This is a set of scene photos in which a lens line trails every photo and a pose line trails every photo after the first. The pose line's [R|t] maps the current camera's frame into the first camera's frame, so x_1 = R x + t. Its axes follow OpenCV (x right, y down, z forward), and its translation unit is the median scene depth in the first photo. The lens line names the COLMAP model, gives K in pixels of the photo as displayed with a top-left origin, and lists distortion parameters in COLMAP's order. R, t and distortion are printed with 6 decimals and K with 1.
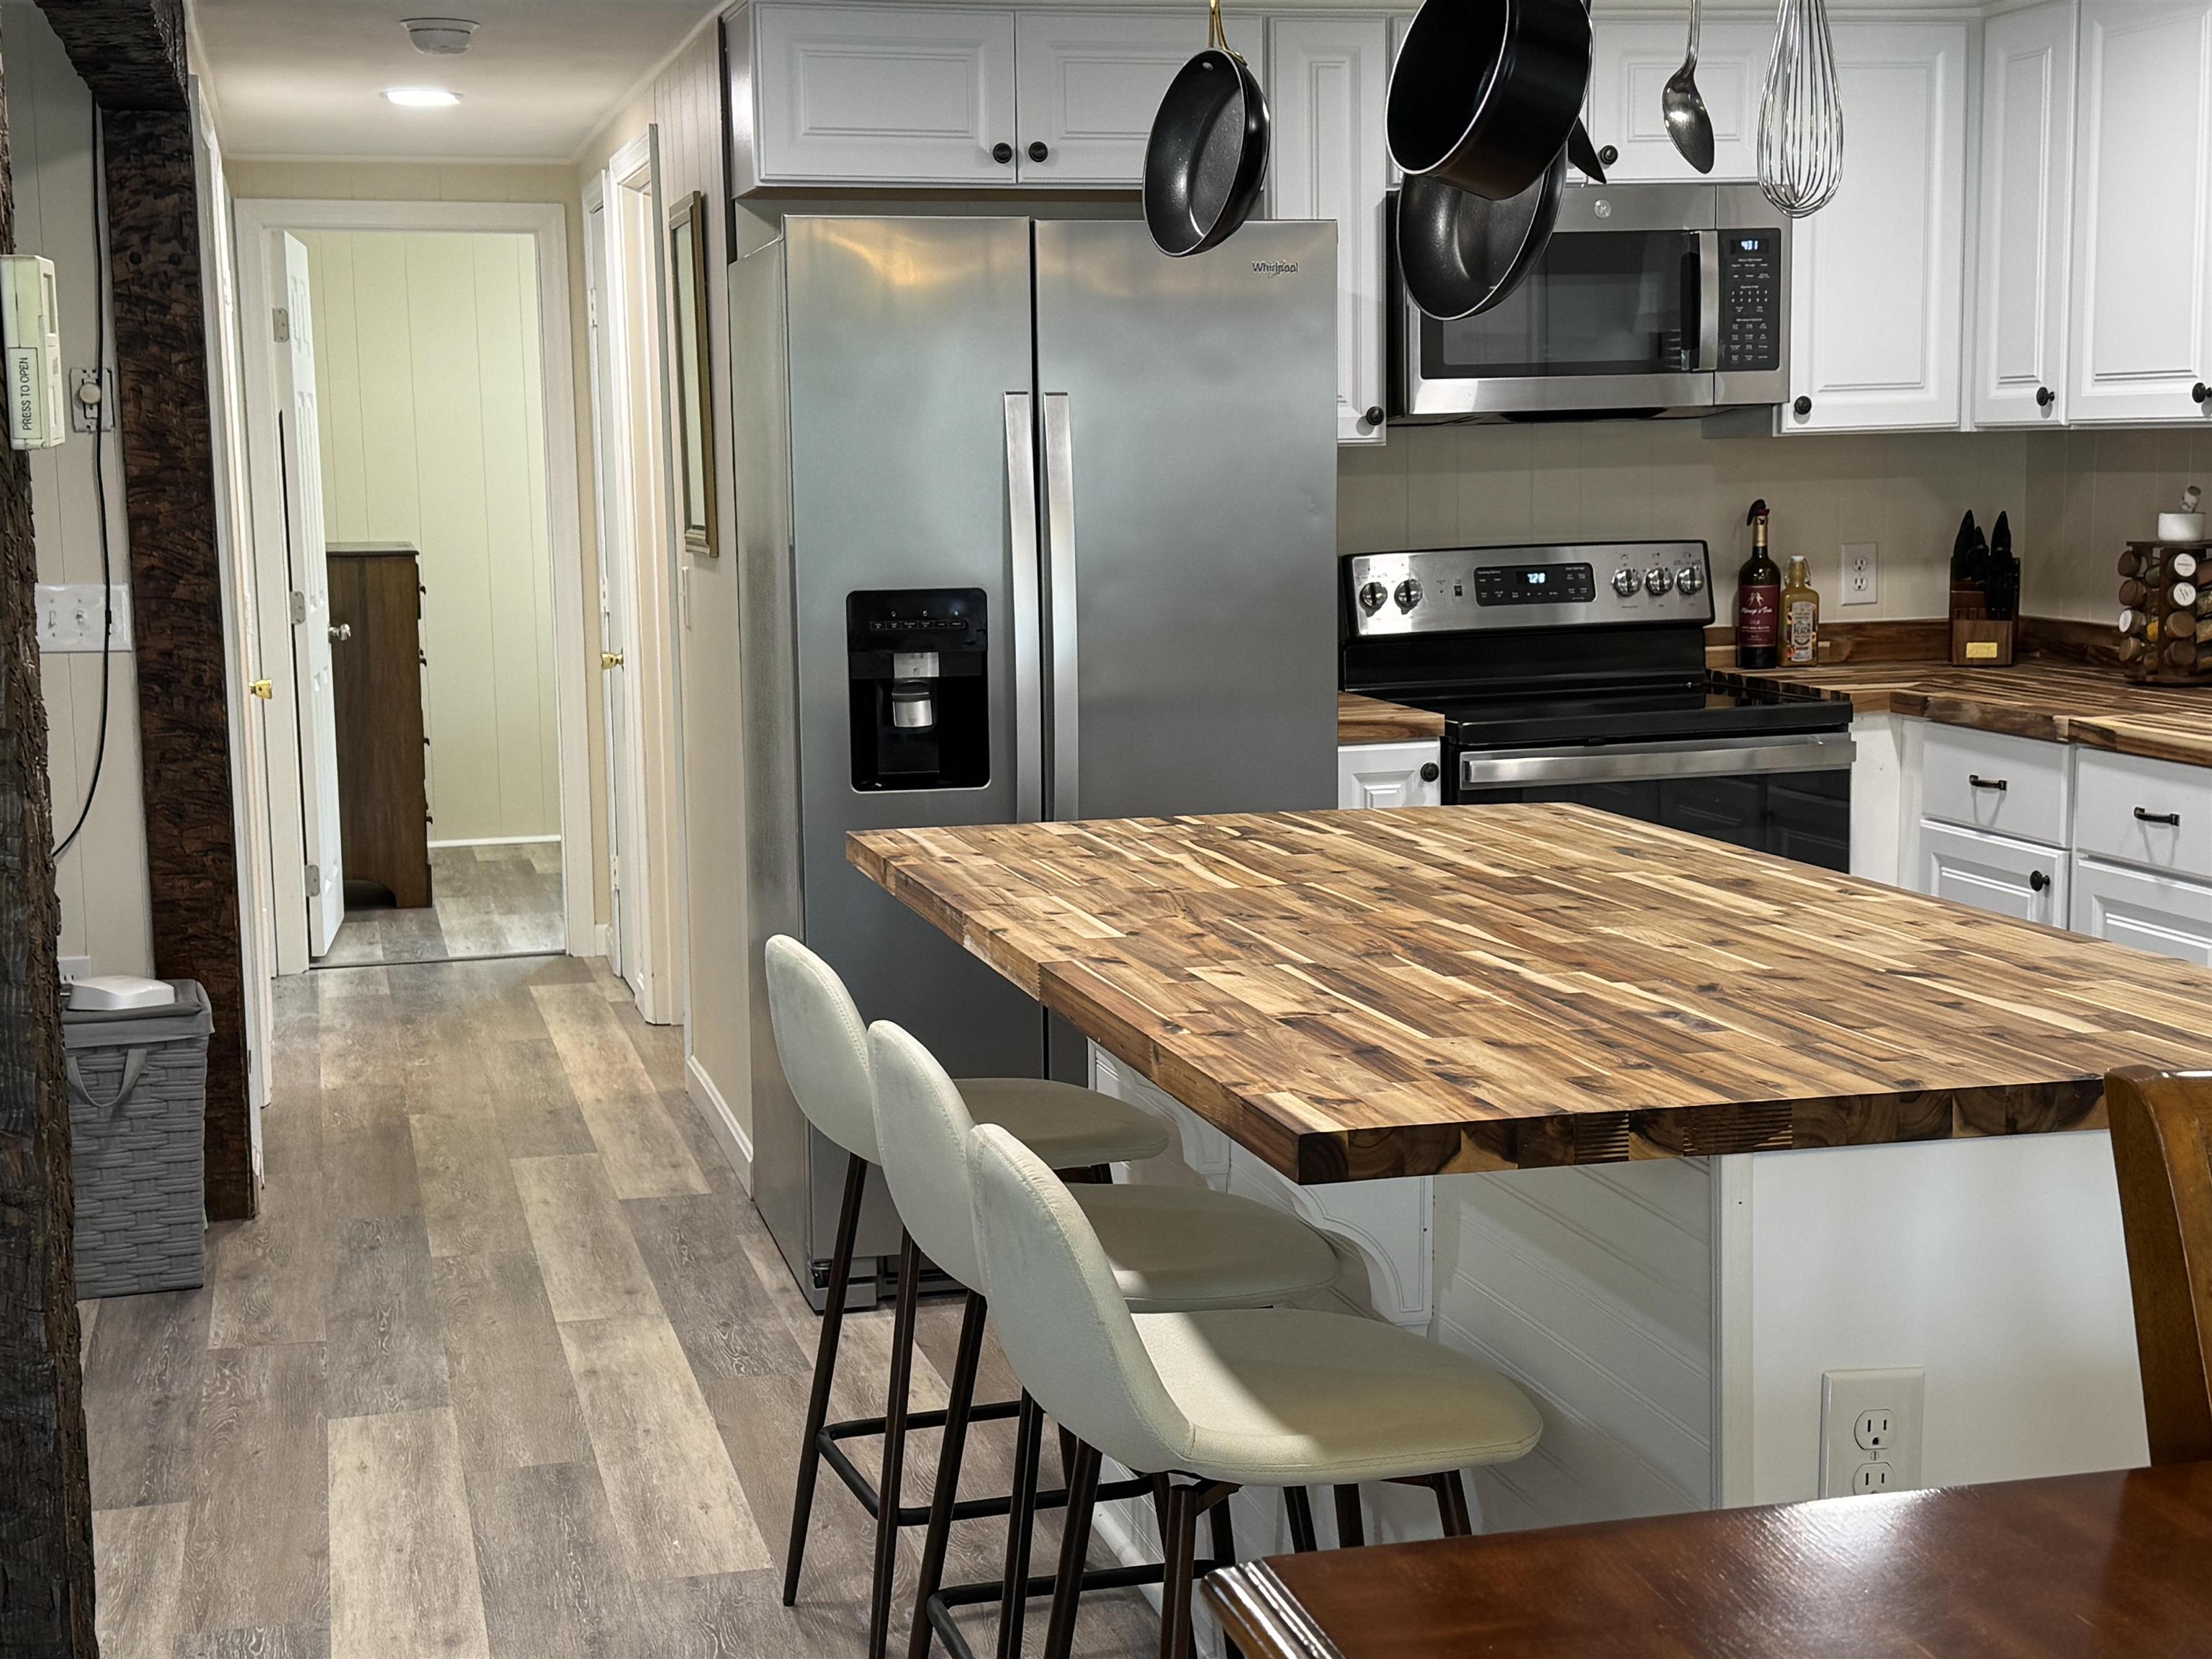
lens RADIAL K [[3007.3, 0, 1106.0], [0, 3007.3, 829.5], [0, 0, 1]] dist [0.178141, -0.311025]
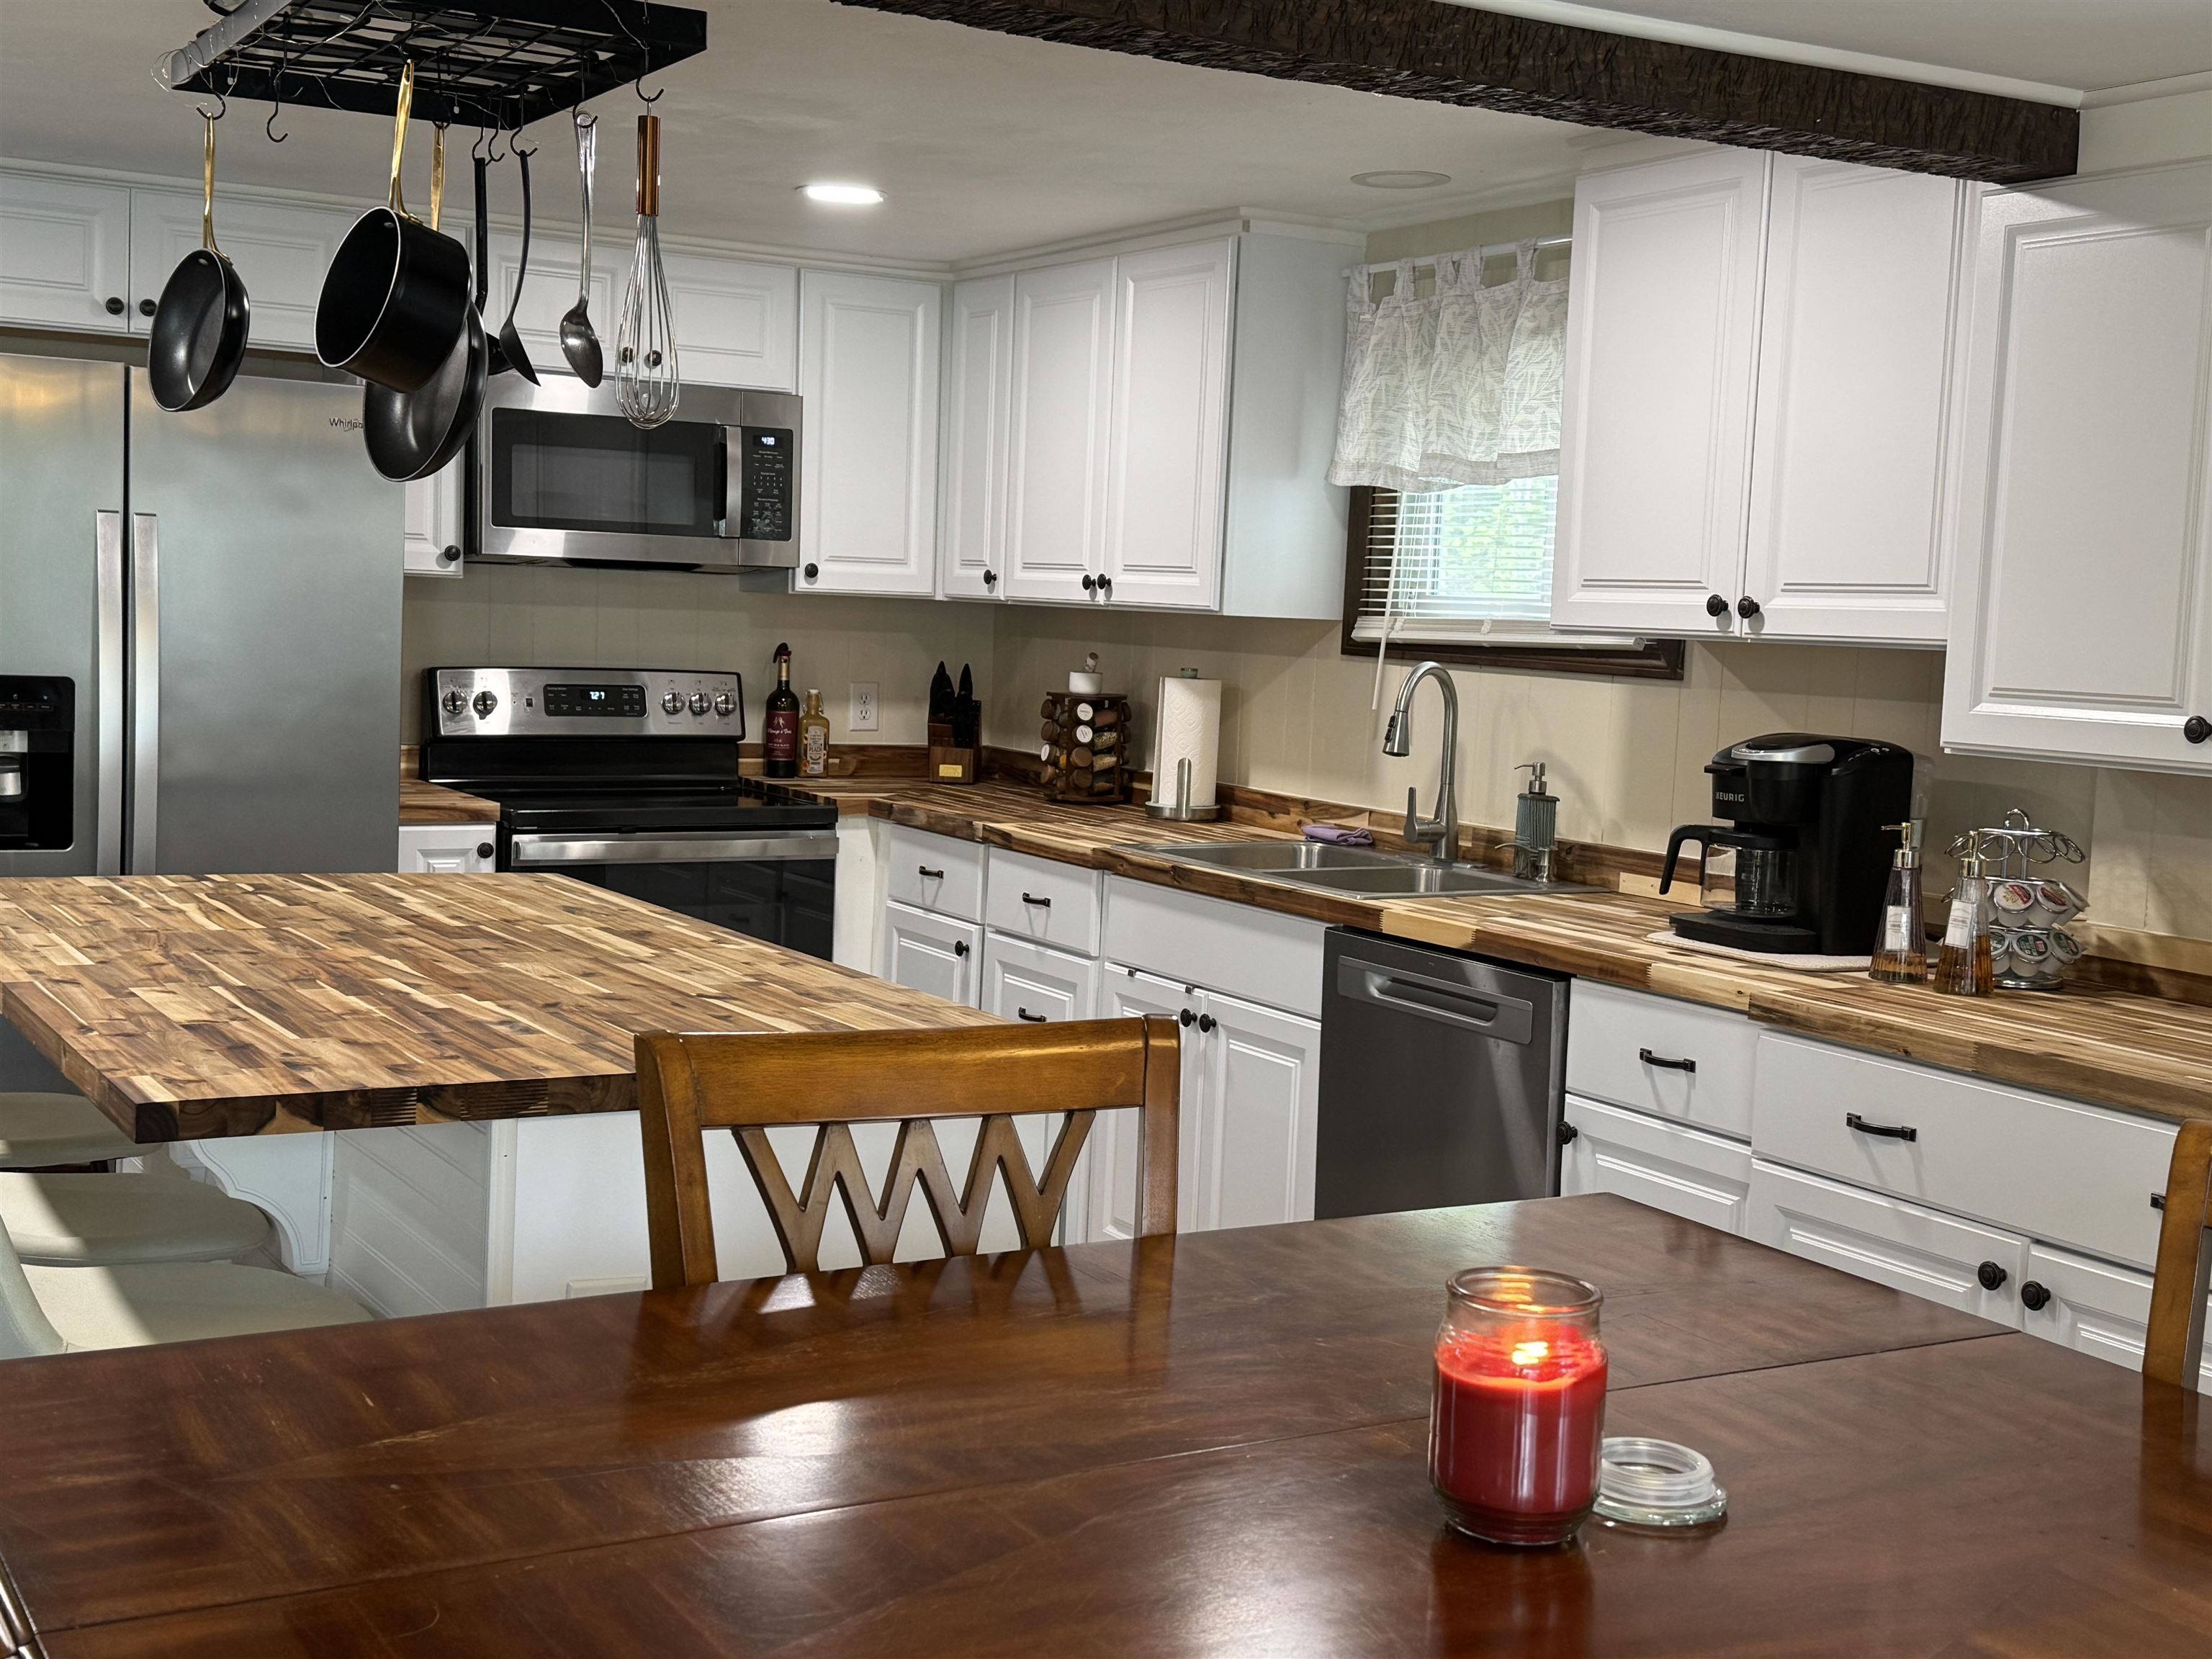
lens RADIAL K [[2607.8, 0, 1106.0], [0, 2607.8, 829.5], [0, 0, 1]] dist [0.226010, -0.491874]
pose [[0.961056, 0.033810, 0.274277, 0.055031], [-0.024204, 0.998972, -0.038334, 0.006840], [-0.275292, 0.030202, 0.960886, -0.078262]]
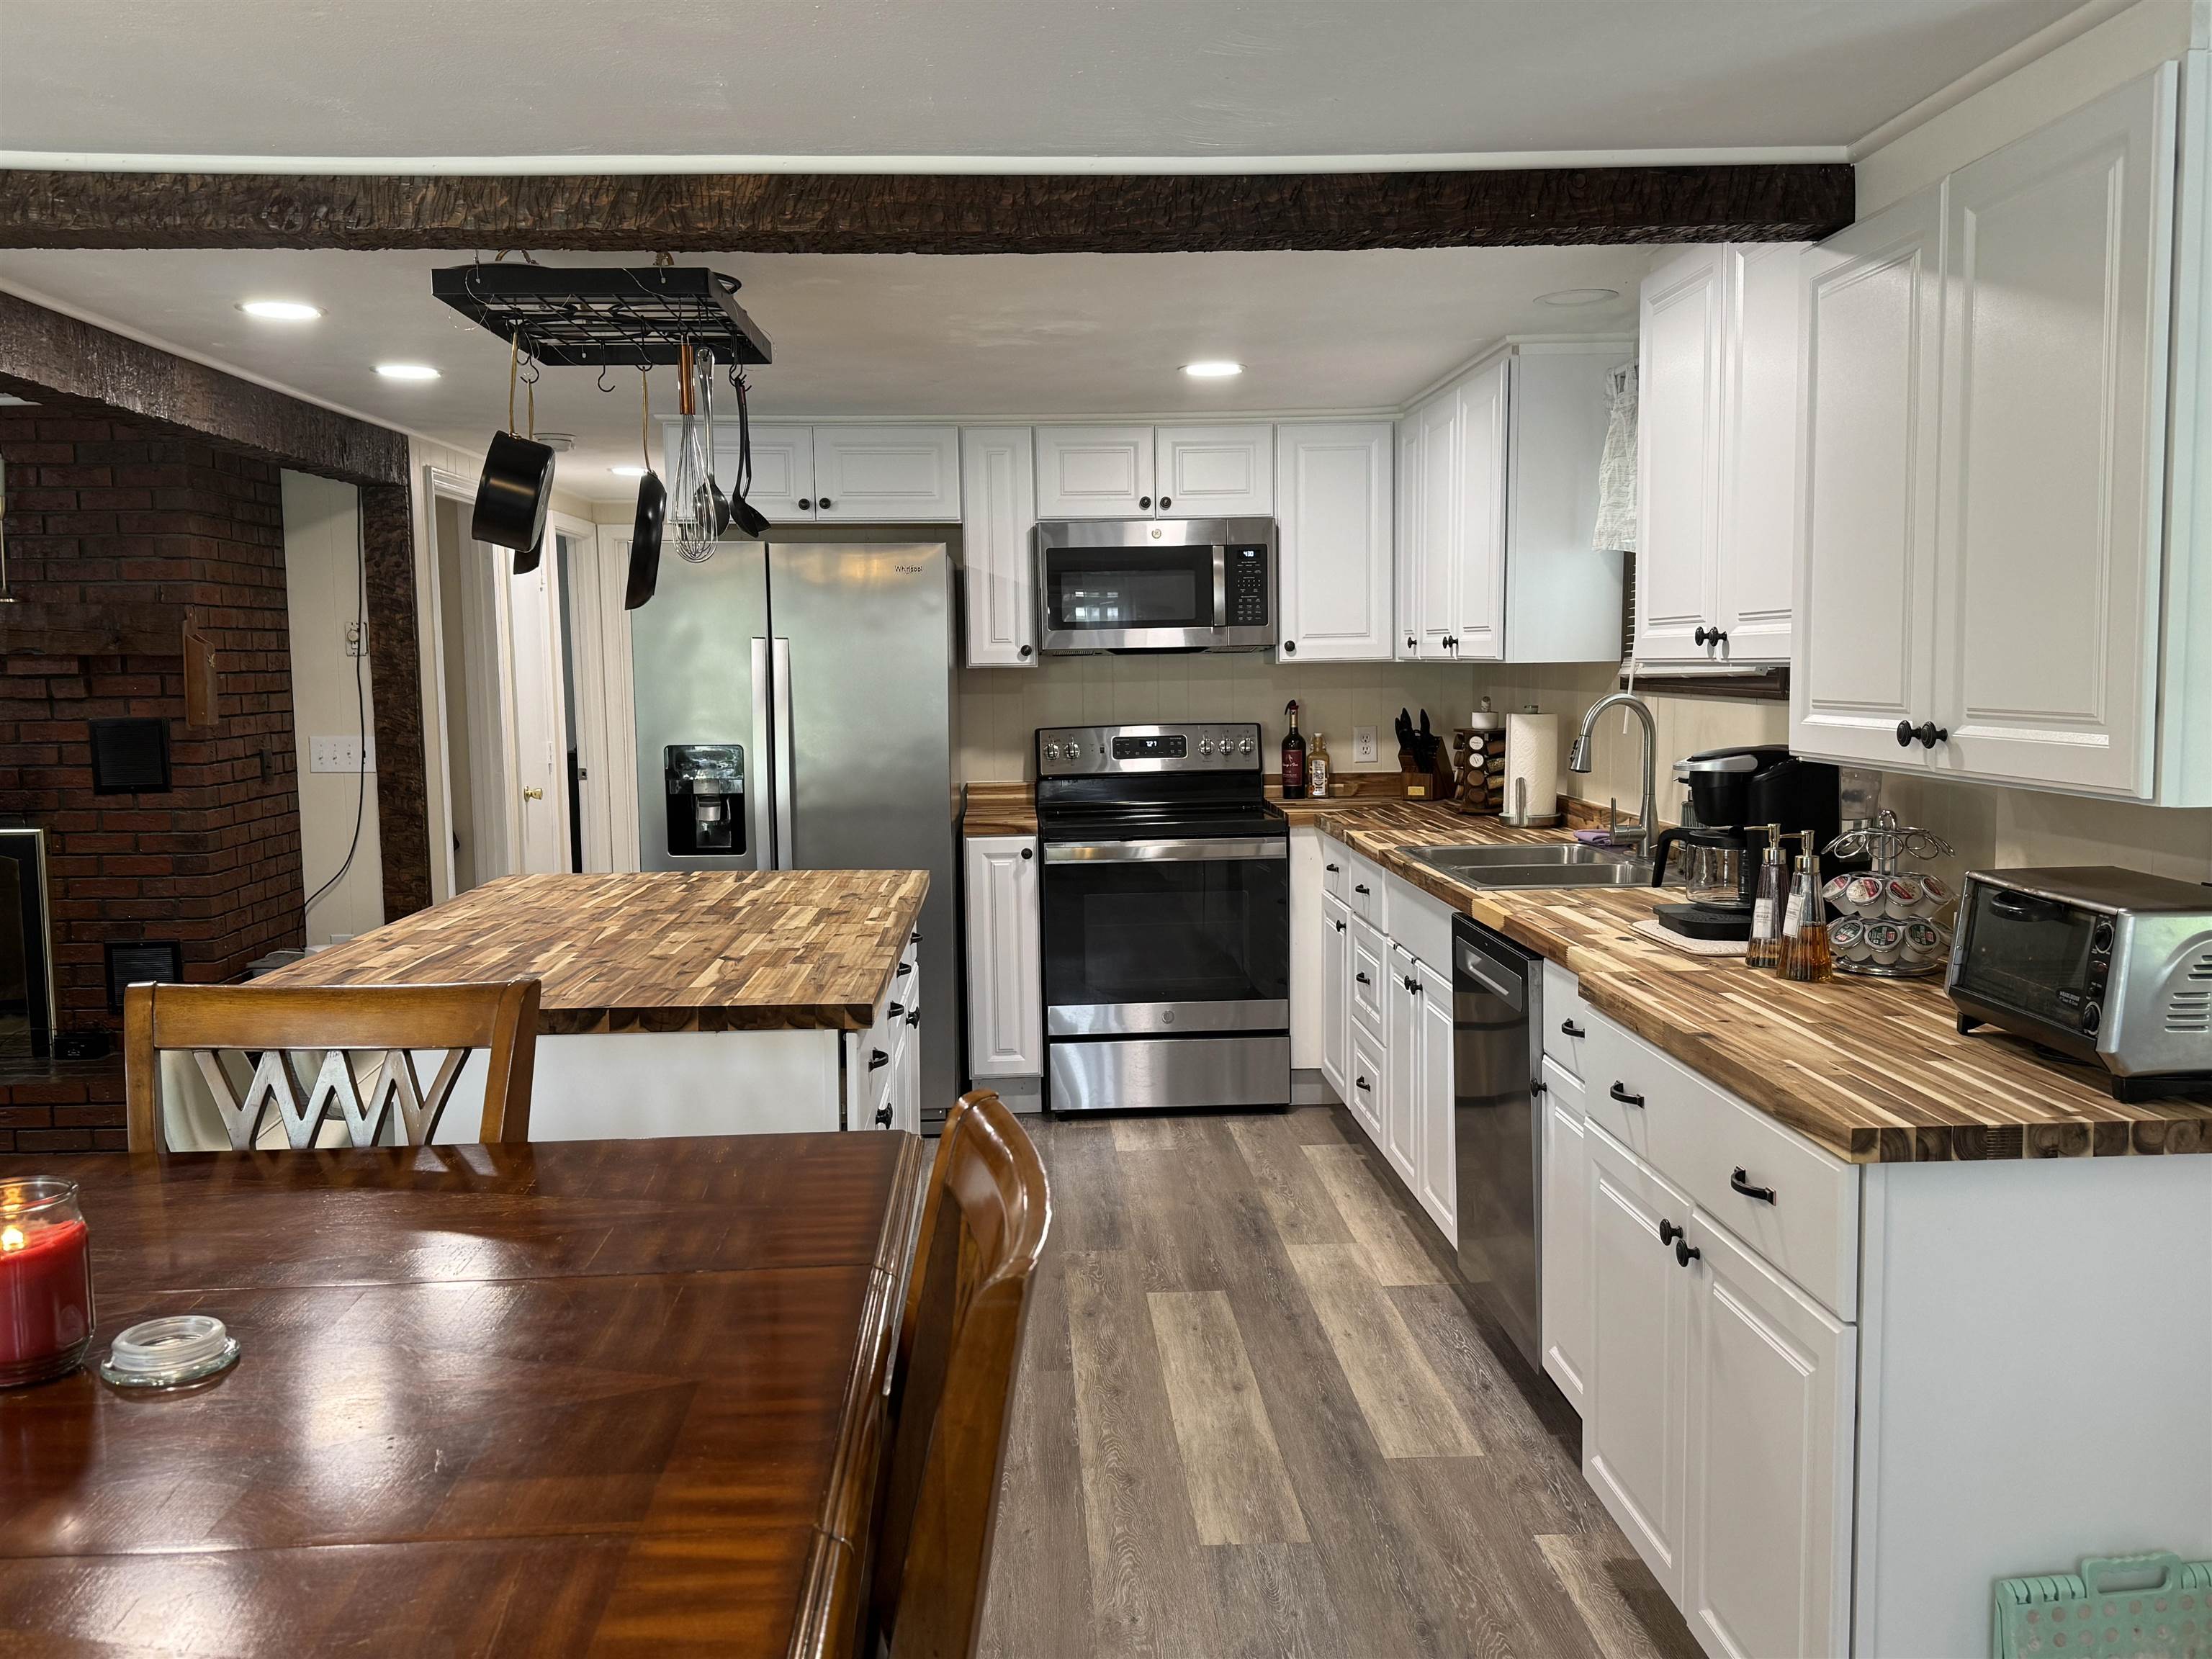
lens RADIAL K [[1864.1, 0, 1106.0], [0, 1864.1, 829.5], [0, 0, 1]] dist [0.178015, -0.298645]
pose [[0.979218, 0.023060, -0.201496, 0.360509], [-0.029449, 0.999152, -0.028765, -0.003135], [0.200662, 0.034101, 0.979067, -0.050025]]
